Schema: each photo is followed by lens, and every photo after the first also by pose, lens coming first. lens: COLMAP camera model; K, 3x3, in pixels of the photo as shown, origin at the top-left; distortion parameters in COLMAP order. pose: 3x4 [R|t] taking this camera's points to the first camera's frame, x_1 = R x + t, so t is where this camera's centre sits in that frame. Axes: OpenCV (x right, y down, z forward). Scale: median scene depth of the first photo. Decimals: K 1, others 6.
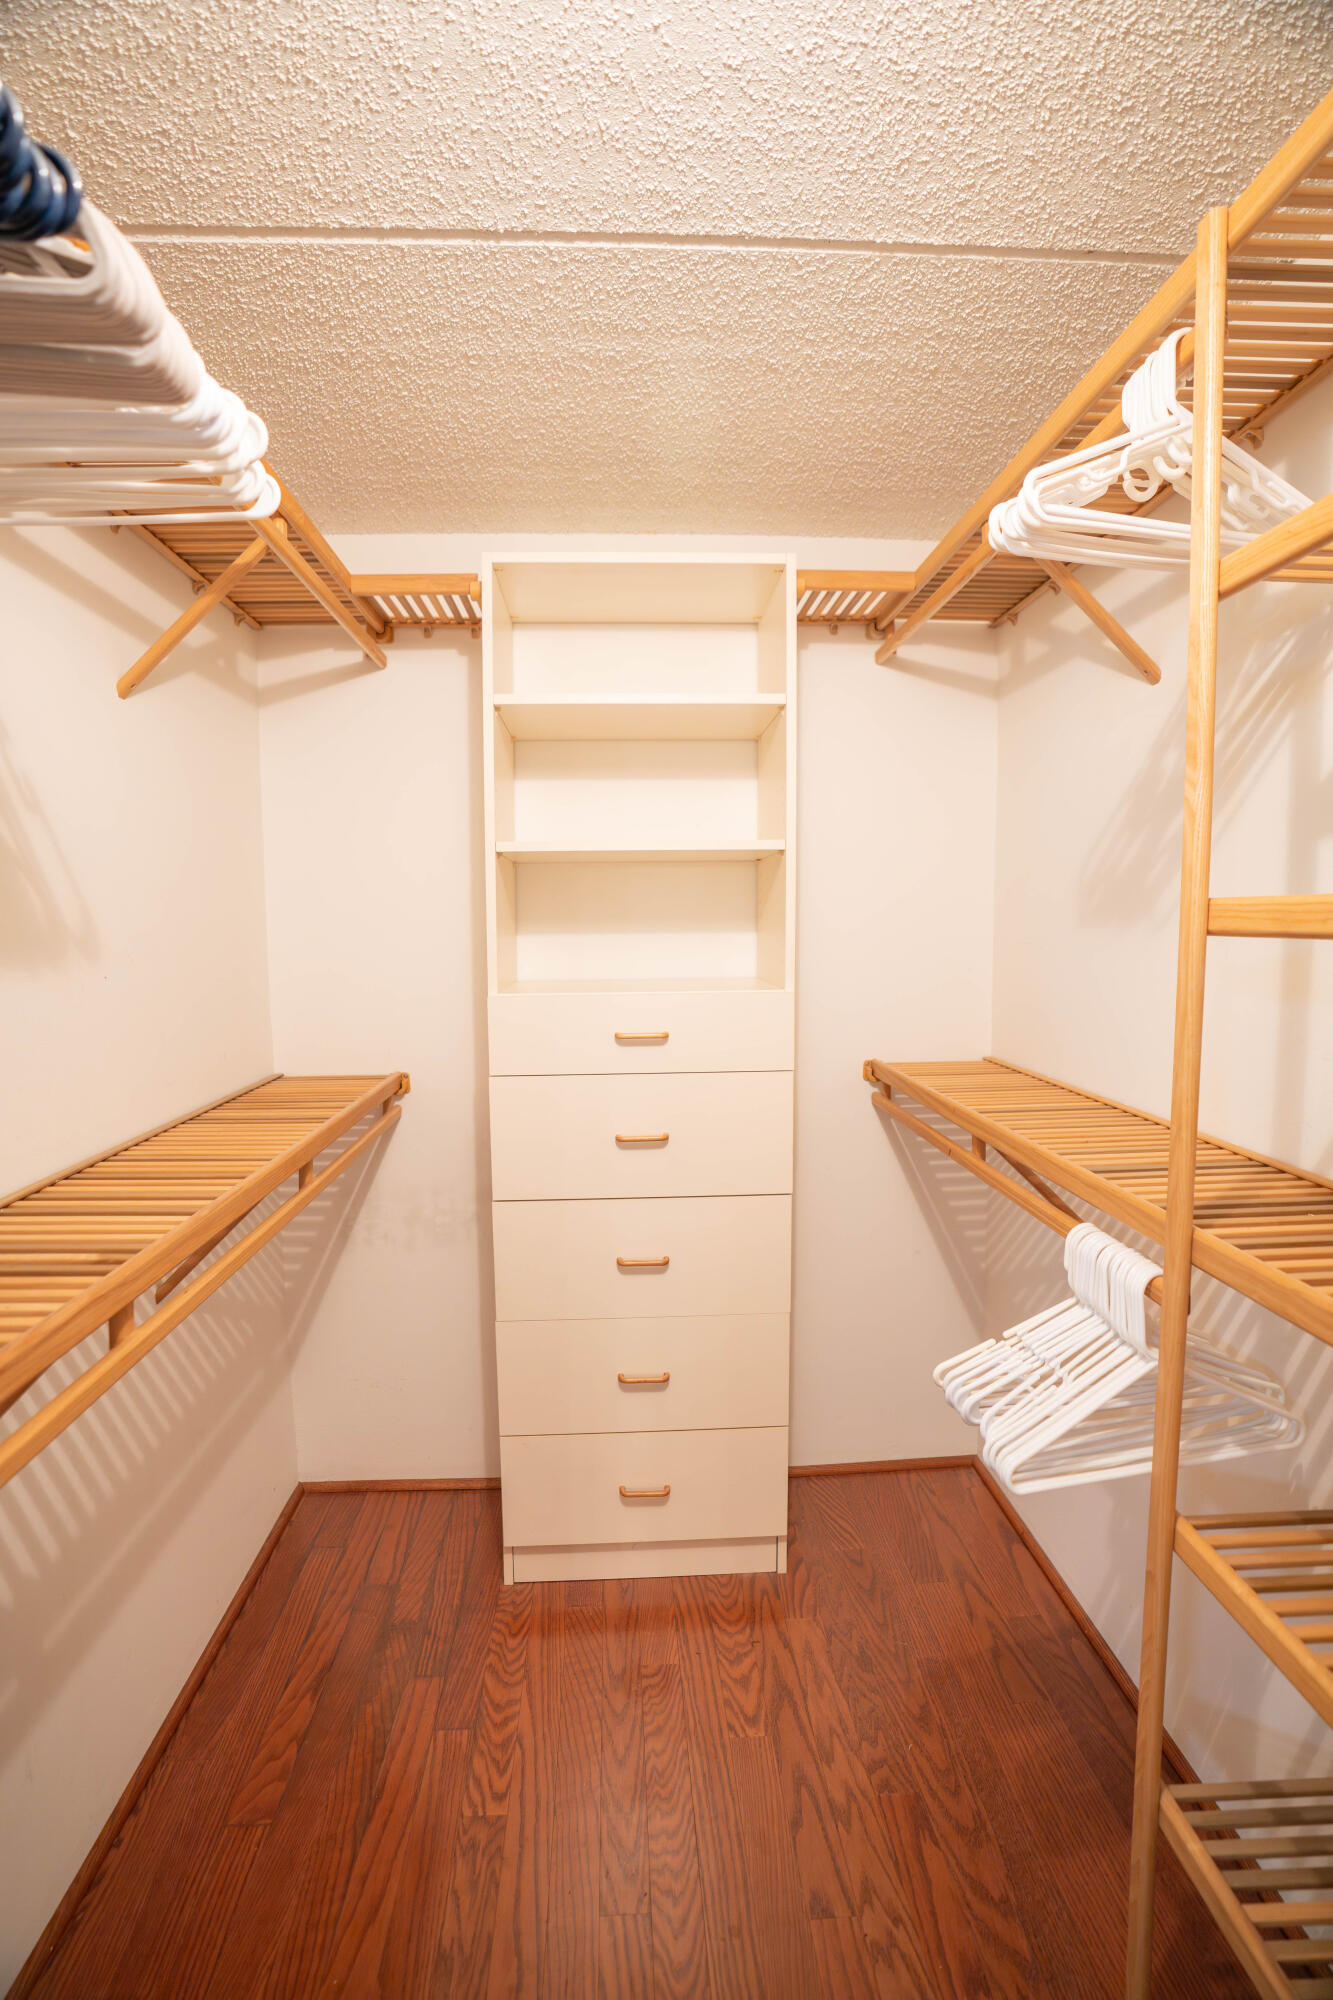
lens RADIAL K [[906.3, 0, 658.7], [0, 906.3, 1015.5], [0, 0, 1]] dist [-0.078944, 0.029221]
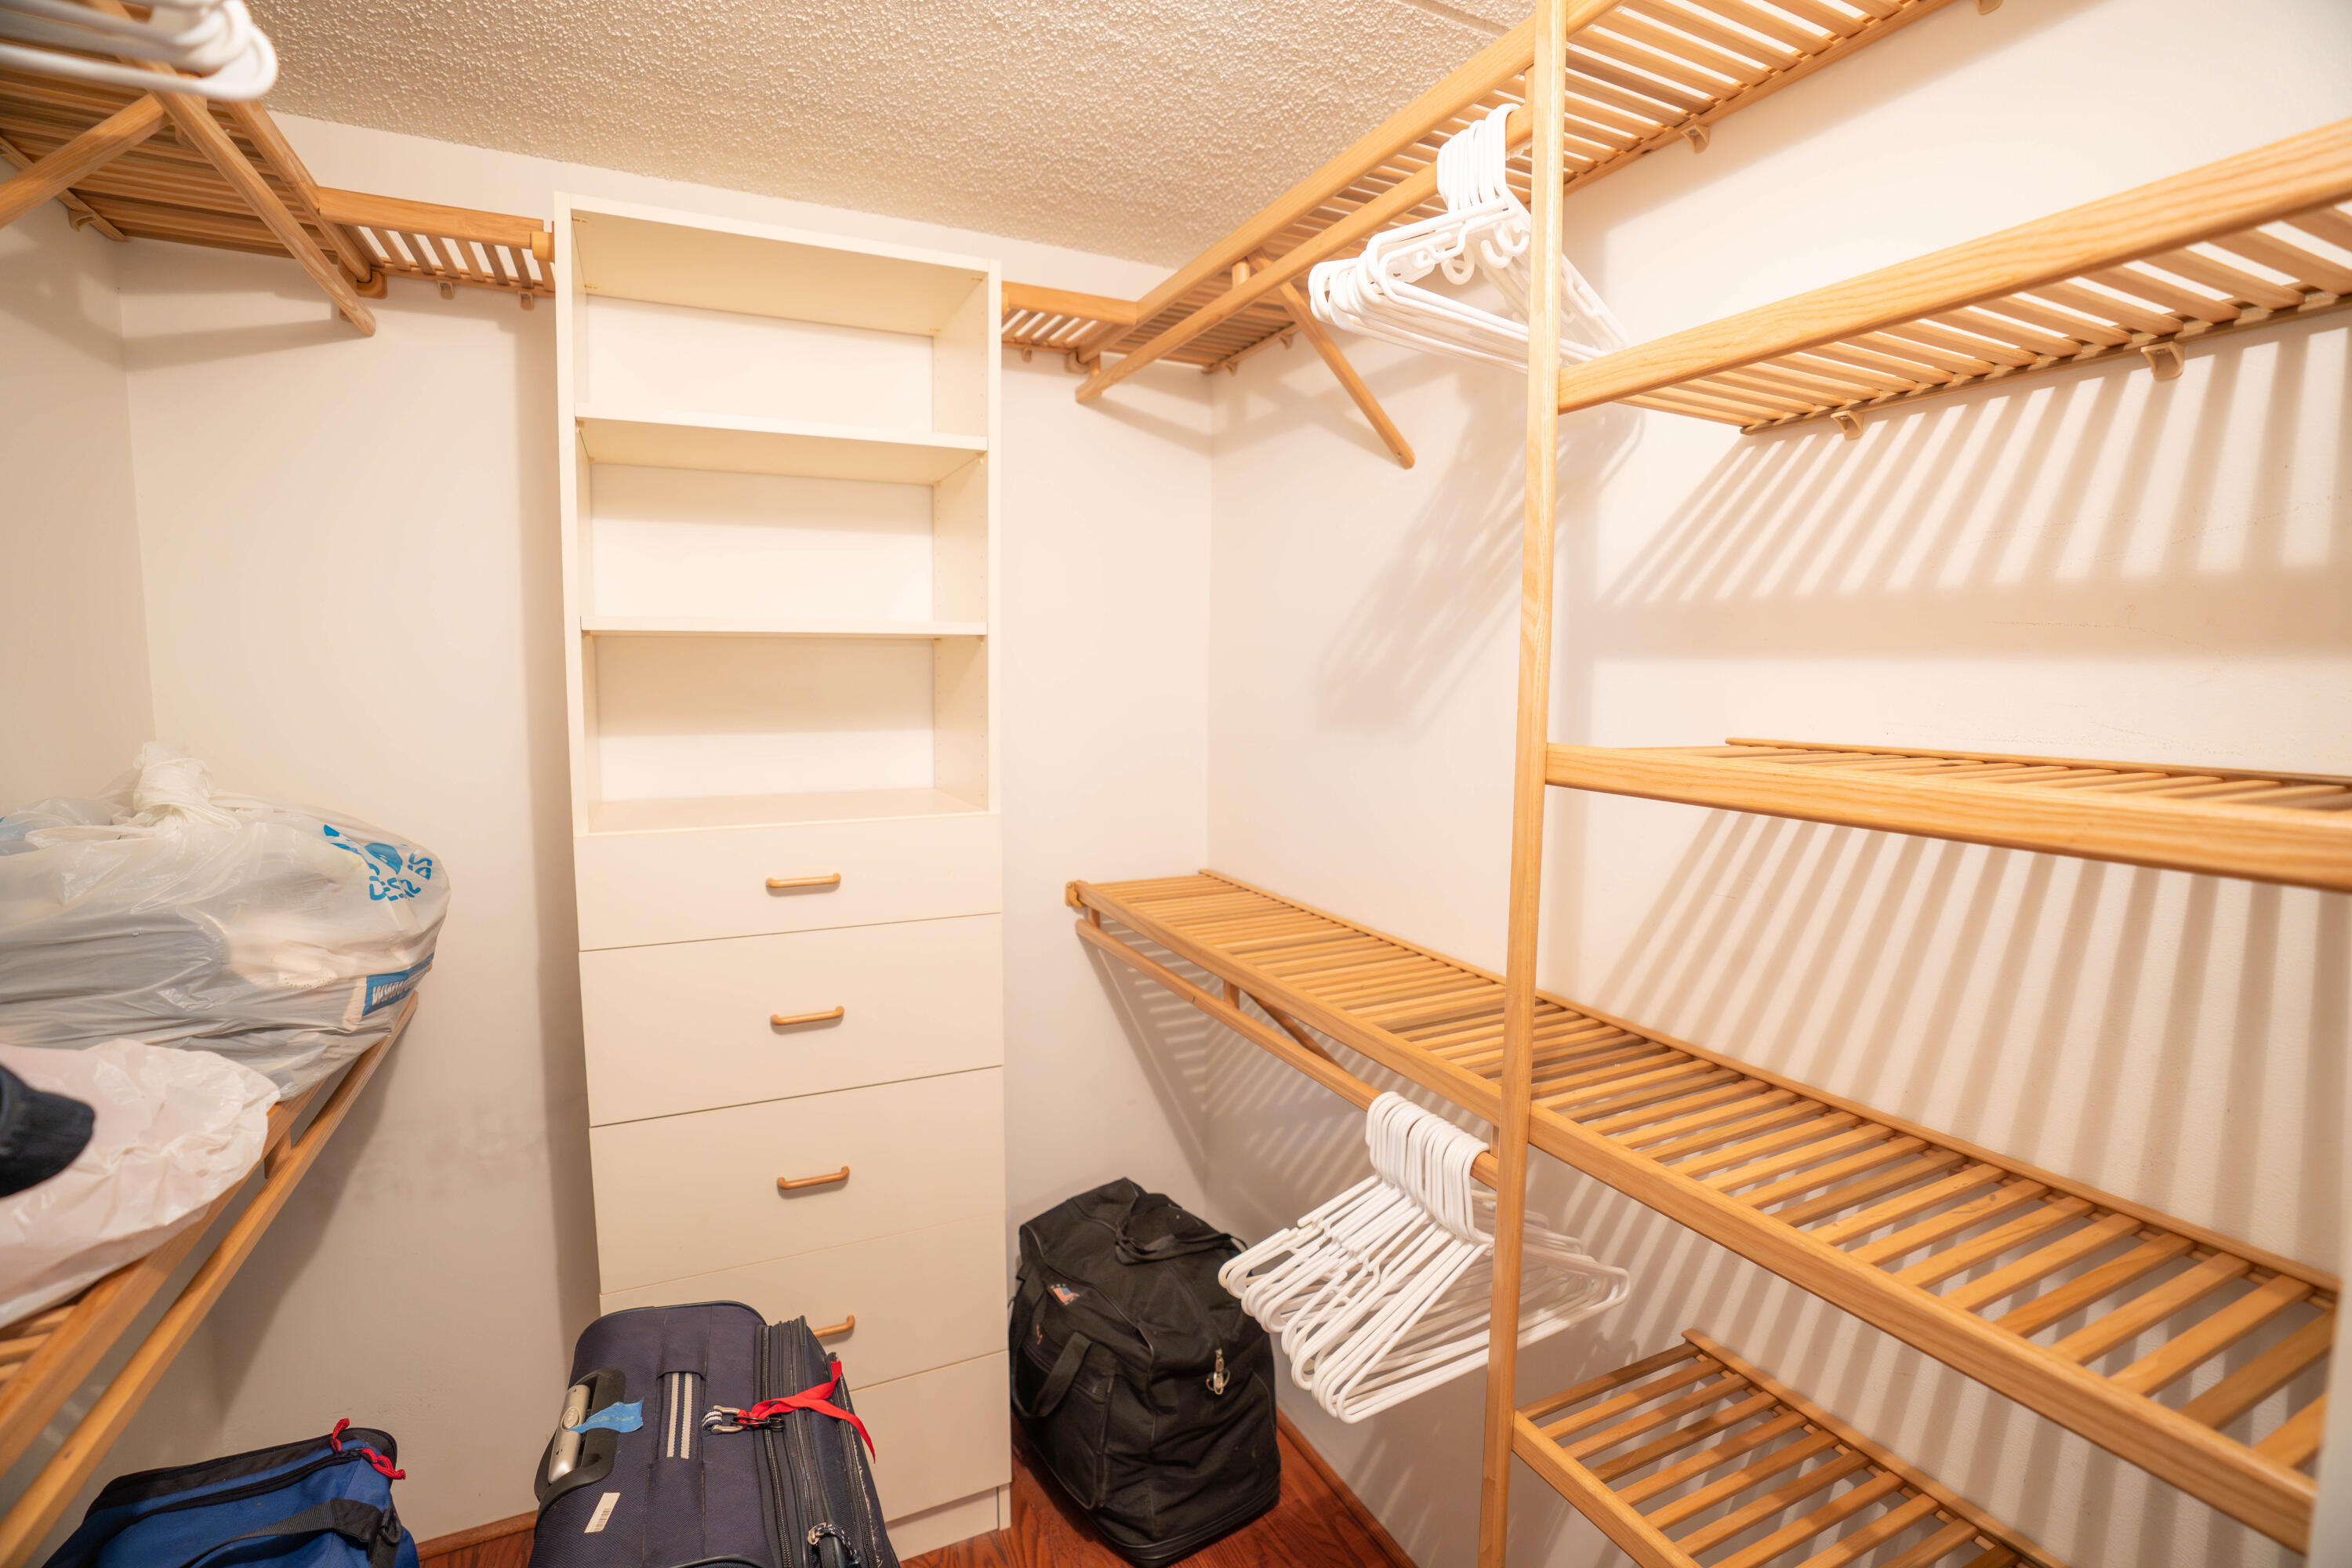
lens RADIAL K [[1065.8, 0, 1176.0], [0, 1065.8, 784.0], [0, 0, 1]] dist [-0.078944, 0.029221]
pose [[0.917229, -0.026602, 0.397472, -0.081631], [0.024713, 0.999646, 0.009874, -0.059386], [-0.397594, 0.000766, 0.917561, 0.084262]]
